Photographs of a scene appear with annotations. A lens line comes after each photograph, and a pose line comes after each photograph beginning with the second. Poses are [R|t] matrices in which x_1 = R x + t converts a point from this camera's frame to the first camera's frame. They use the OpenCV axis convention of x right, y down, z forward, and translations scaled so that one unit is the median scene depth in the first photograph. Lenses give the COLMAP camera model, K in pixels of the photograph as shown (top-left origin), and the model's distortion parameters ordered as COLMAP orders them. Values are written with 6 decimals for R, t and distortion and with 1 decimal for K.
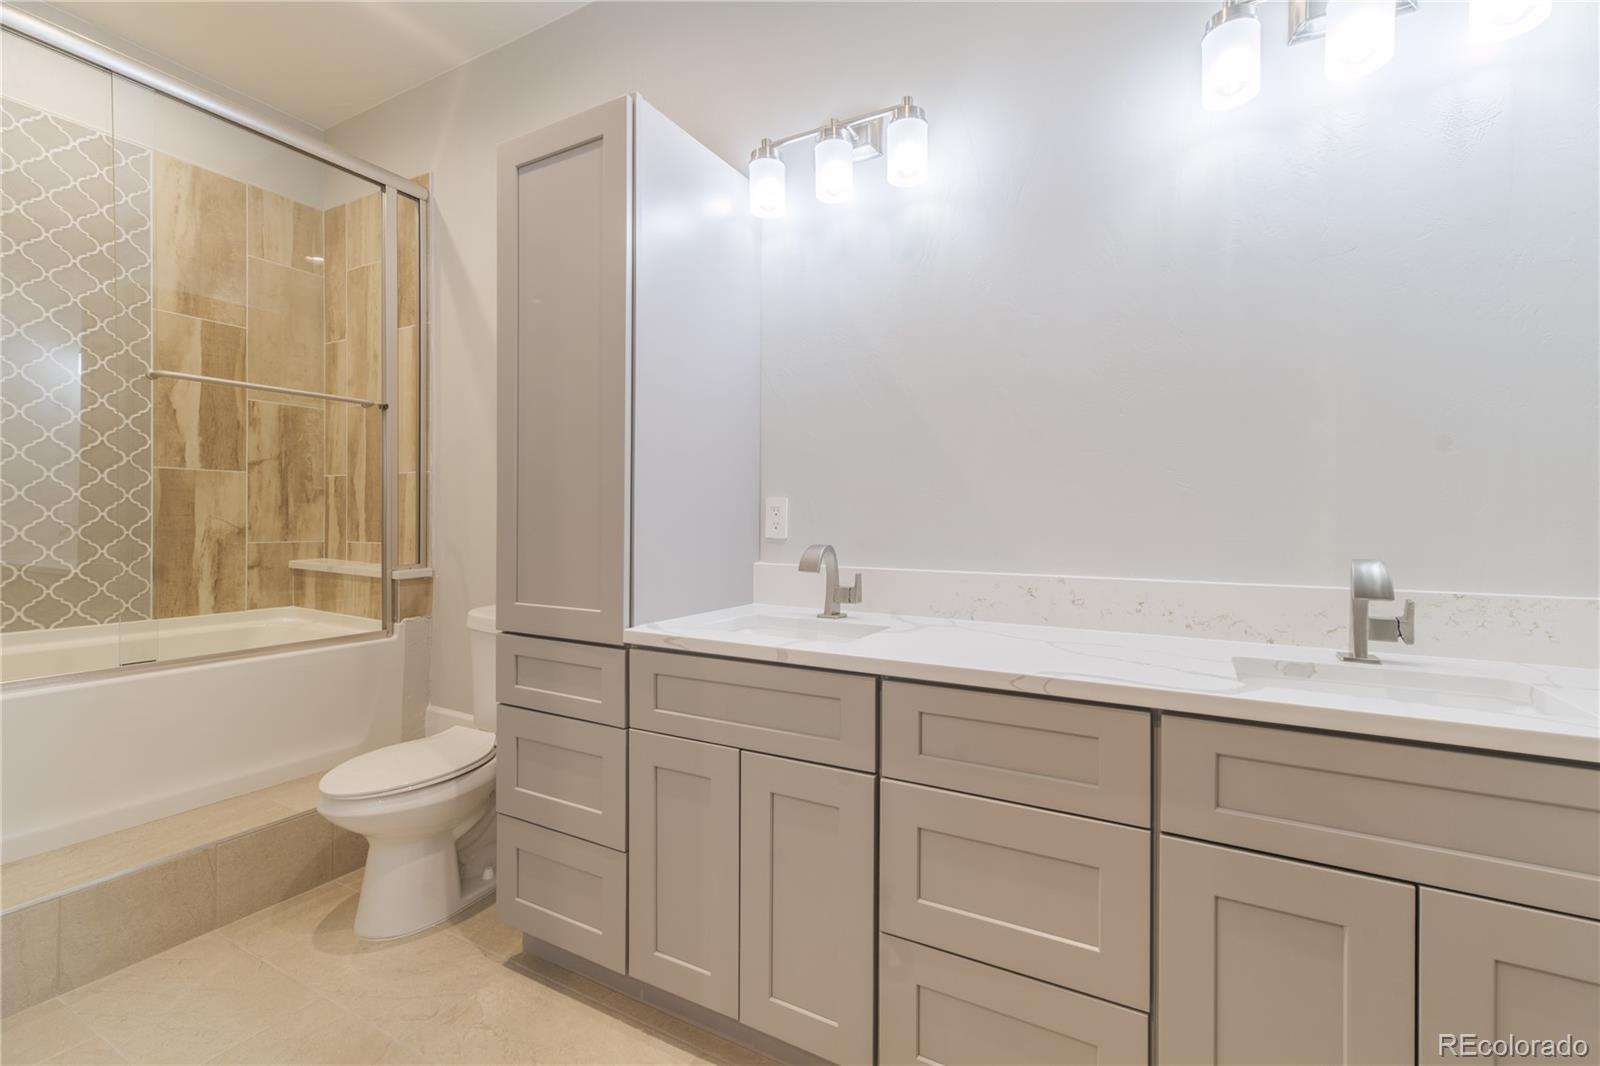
lens RADIAL K [[695.4, 0, 802.8], [0, 695.4, 525.7], [0, 0, 1]] dist [0.005515, 0.000092]
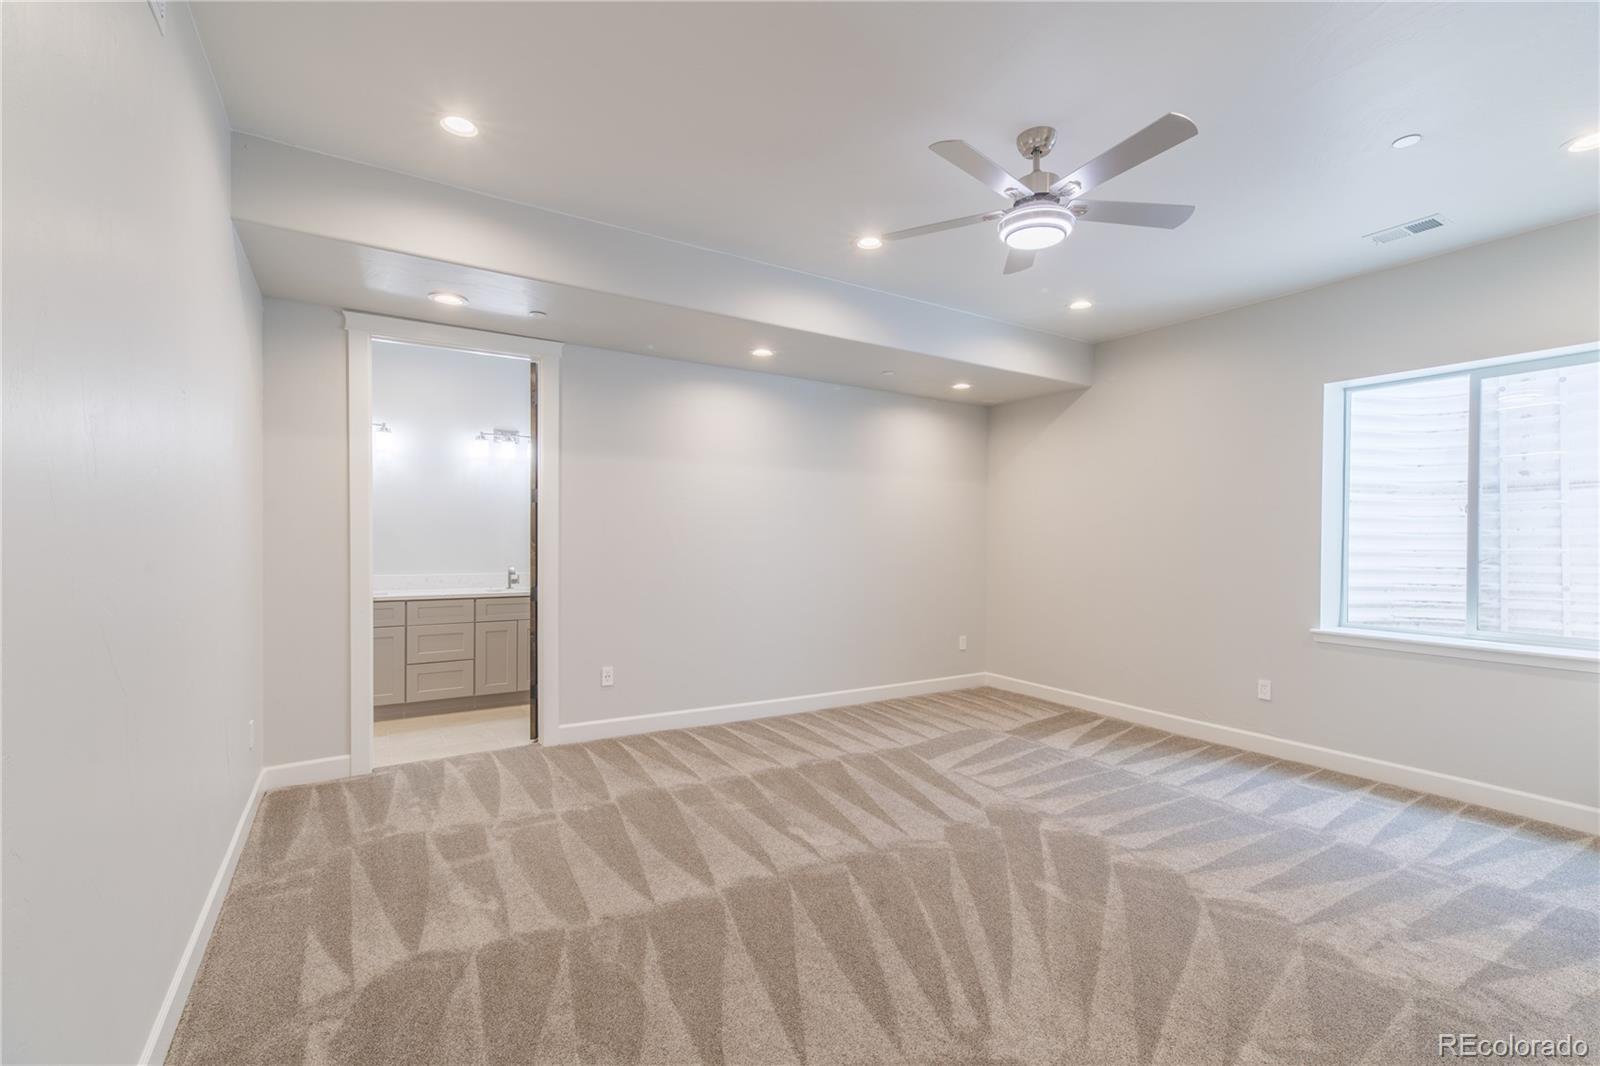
lens RADIAL K [[695.4, 0, 802.4], [0, 695.4, 542.5], [0, 0, 1]] dist [0.005515, 0.000092]
pose [[0.495329, -0.002425, 0.868702, -2.253890], [0.010275, 0.999943, -0.003067, -0.076672], [-0.868645, 0.010445, 0.495325, -2.982258]]
